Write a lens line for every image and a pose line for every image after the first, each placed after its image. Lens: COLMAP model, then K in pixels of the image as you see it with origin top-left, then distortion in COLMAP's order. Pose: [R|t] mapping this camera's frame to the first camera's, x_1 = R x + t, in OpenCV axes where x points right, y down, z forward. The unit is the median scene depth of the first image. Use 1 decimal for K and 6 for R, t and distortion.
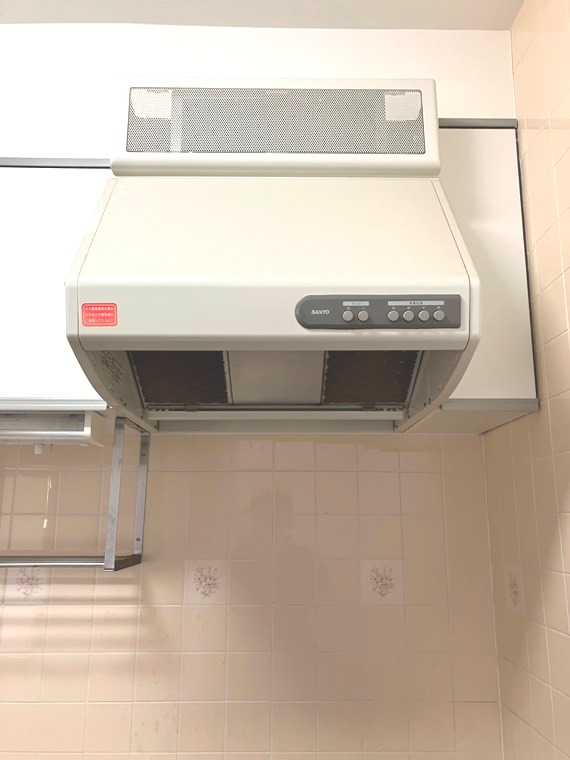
lens RADIAL K [[629.2, 0, 283.7], [0, 629.2, 379.8], [0, 0, 1]] dist [0.003946, -0.002145]
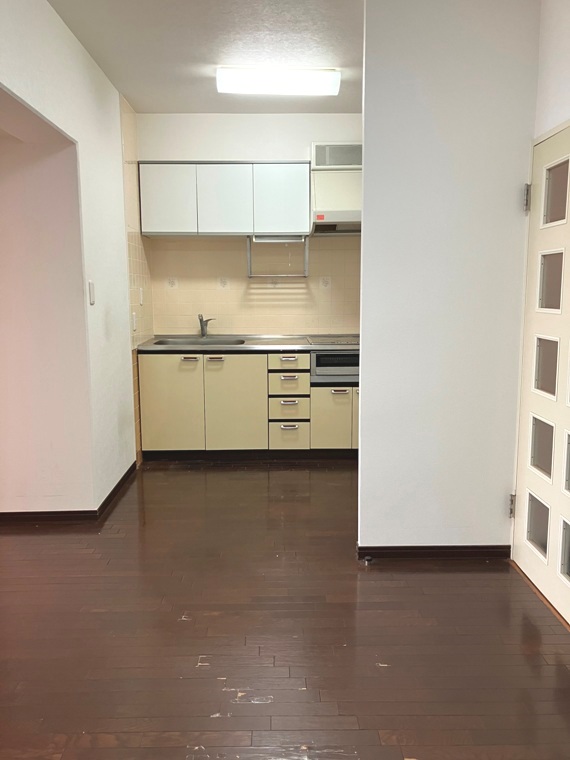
lens RADIAL K [[629.2, 0, 286.1], [0, 629.2, 384.4], [0, 0, 1]] dist [0.003946, -0.002145]
pose [[0.999707, -0.008056, 0.022847, -0.424248], [-0.000564, 0.935089, 0.354413, -0.382144], [-0.024219, -0.354322, 0.934810, -2.426875]]
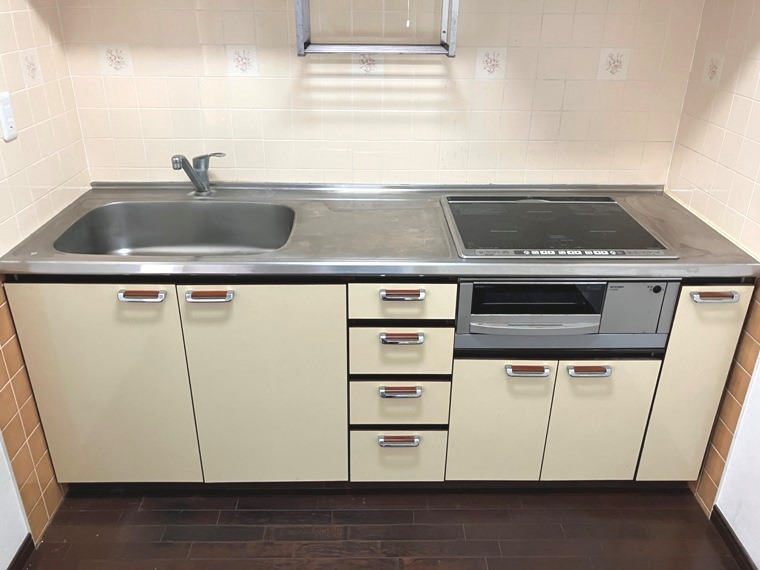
lens RADIAL K [[629.2, 0, 380.4], [0, 629.2, 277.9], [0, 0, 1]] dist [0.003946, -0.002145]
pose [[0.999808, 0.001189, 0.019577, -0.403122], [-0.012713, 0.799358, 0.600721, -0.141721], [-0.014935, -0.600854, 0.799219, -0.421607]]
